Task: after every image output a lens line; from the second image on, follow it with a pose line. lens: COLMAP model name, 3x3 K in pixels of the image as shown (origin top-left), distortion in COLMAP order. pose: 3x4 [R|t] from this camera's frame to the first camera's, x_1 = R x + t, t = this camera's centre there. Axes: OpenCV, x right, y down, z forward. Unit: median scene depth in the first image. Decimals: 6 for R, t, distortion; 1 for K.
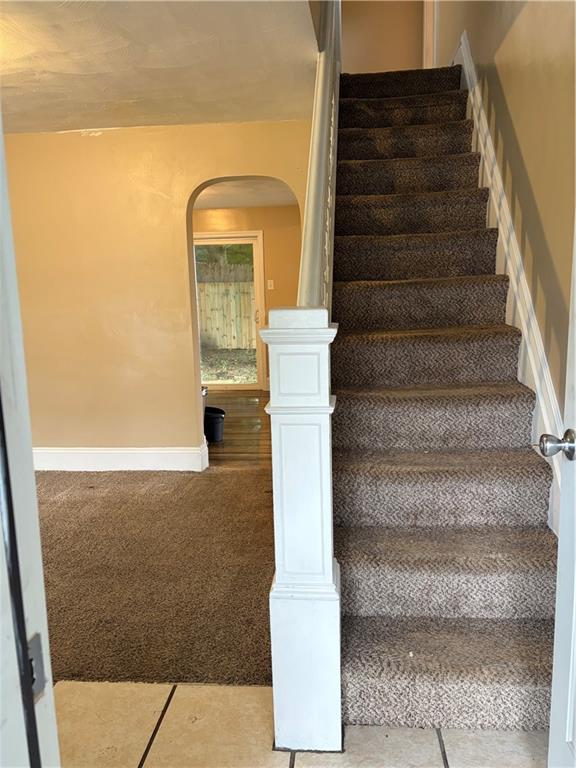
lens RADIAL K [[581.5, 0, 289.4], [0, 581.5, 384.9], [0, 0, 1]] dist [0.057365, -0.048606]
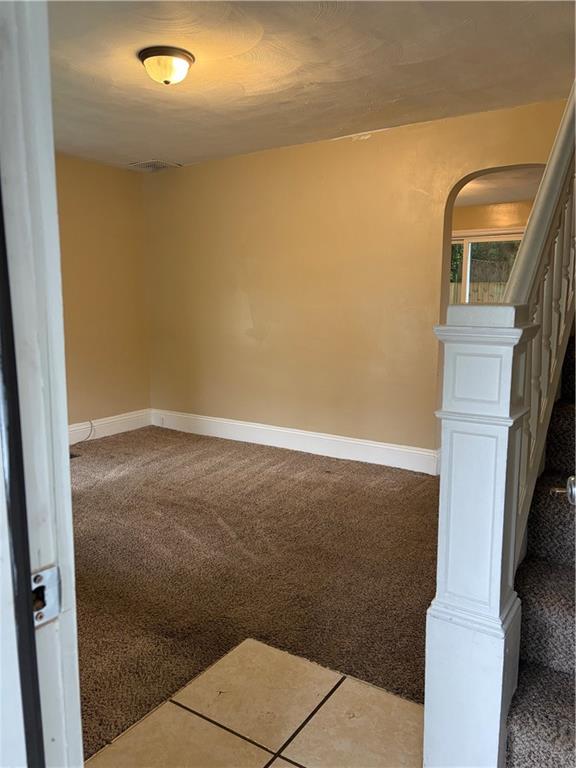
lens RADIAL K [[581.5, 0, 288.5], [0, 581.5, 383.1], [0, 0, 1]] dist [0.057365, -0.048606]
pose [[0.887051, 0.093280, -0.452150, 0.097520], [-0.094513, 0.995324, 0.019918, -0.000522], [0.451894, 0.025065, 0.891719, 0.035444]]
